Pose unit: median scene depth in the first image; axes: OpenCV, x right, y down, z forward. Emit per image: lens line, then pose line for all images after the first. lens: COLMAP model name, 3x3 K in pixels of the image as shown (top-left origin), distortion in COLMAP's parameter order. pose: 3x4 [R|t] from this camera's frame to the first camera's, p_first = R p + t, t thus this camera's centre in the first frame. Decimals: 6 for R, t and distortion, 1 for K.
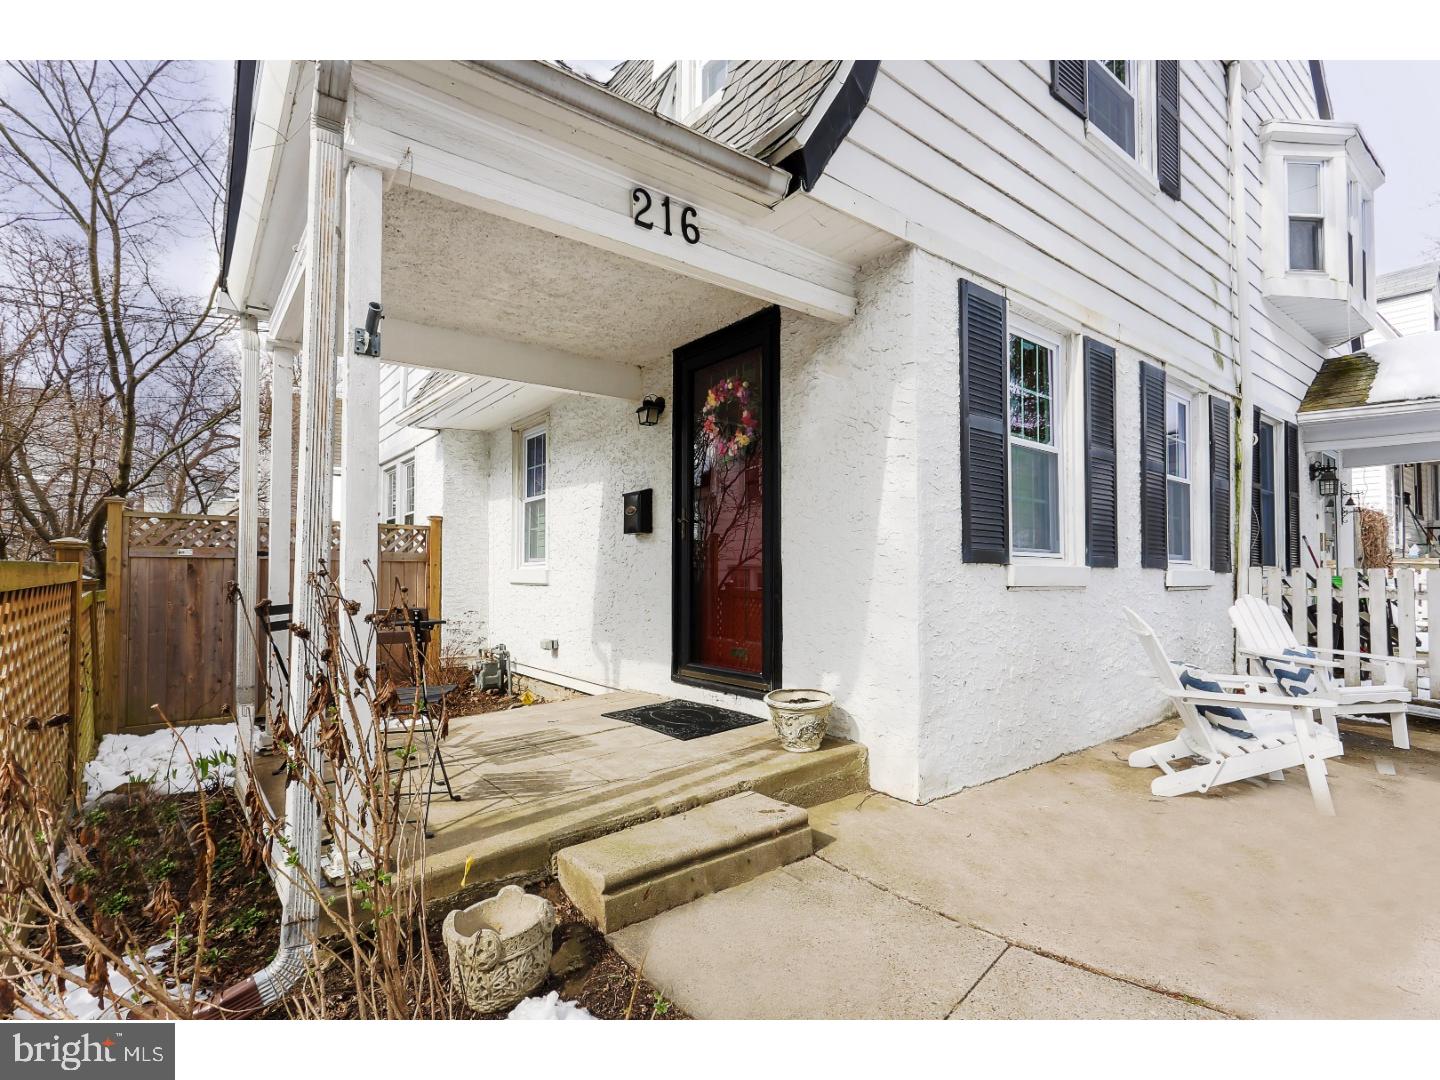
lens RADIAL K [[691.8, 0, 724.9], [0, 691.8, 550.5], [0, 0, 1]] dist [0.005003, 0.000140]
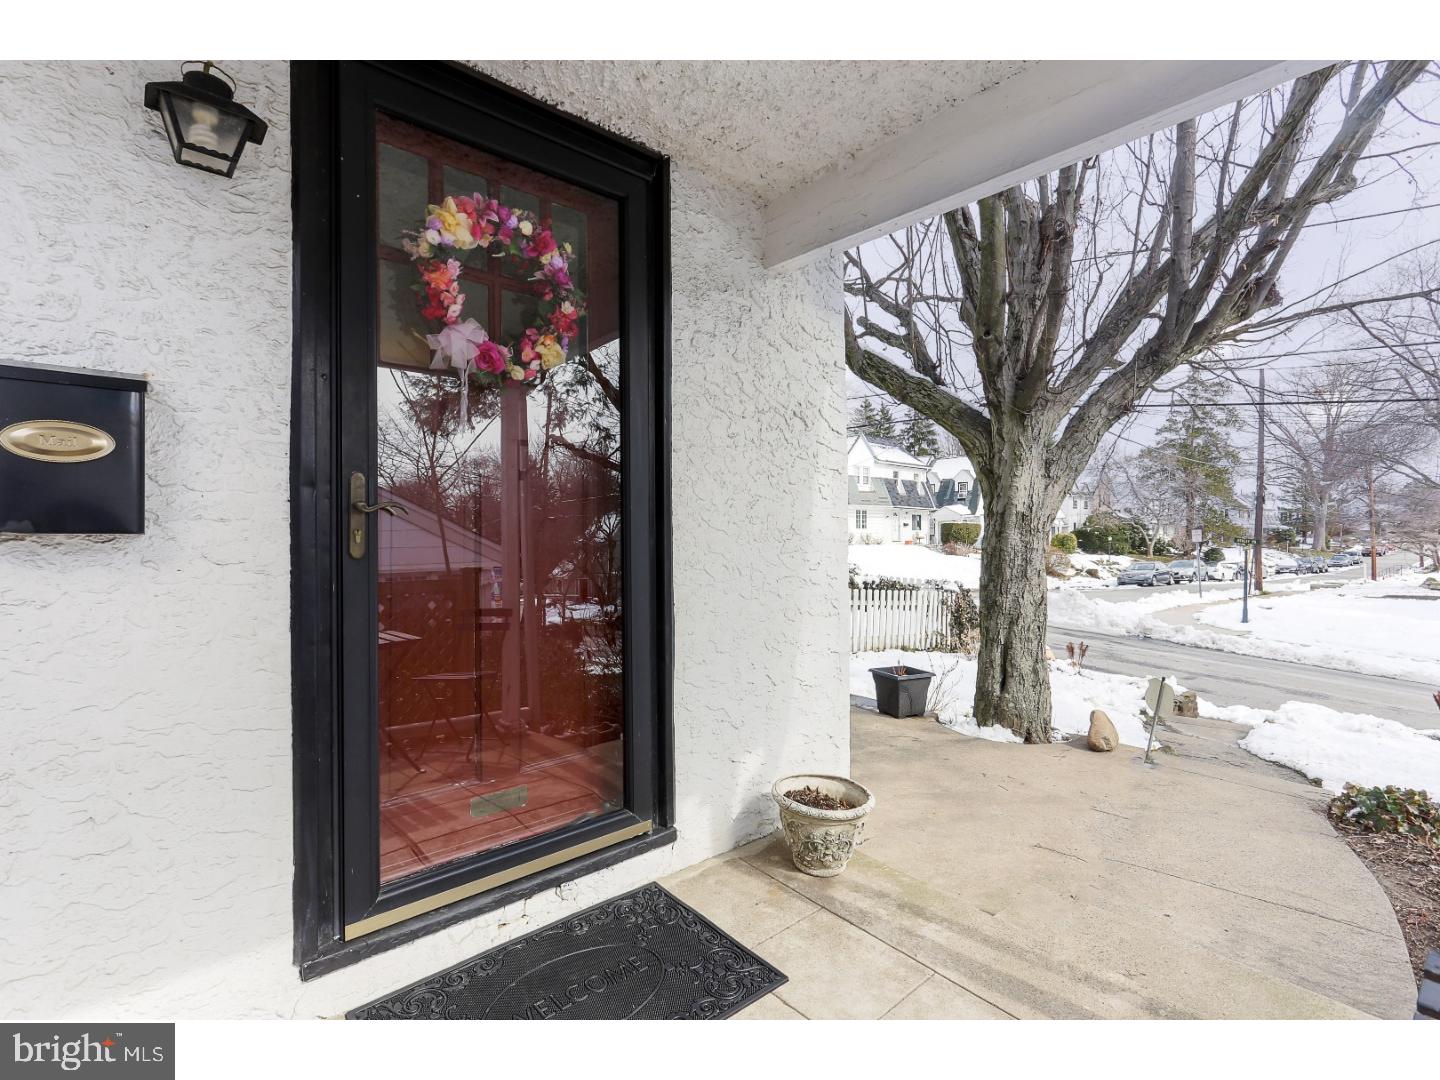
lens RADIAL K [[691.8, 0, 712.8], [0, 691.8, 528.5], [0, 0, 1]] dist [0.005003, 0.000140]
pose [[-0.046930, 0.017657, 0.998742, -0.442433], [-0.024621, 0.999520, -0.018827, -0.030313], [-0.998595, -0.025473, -0.046472, 0.860019]]
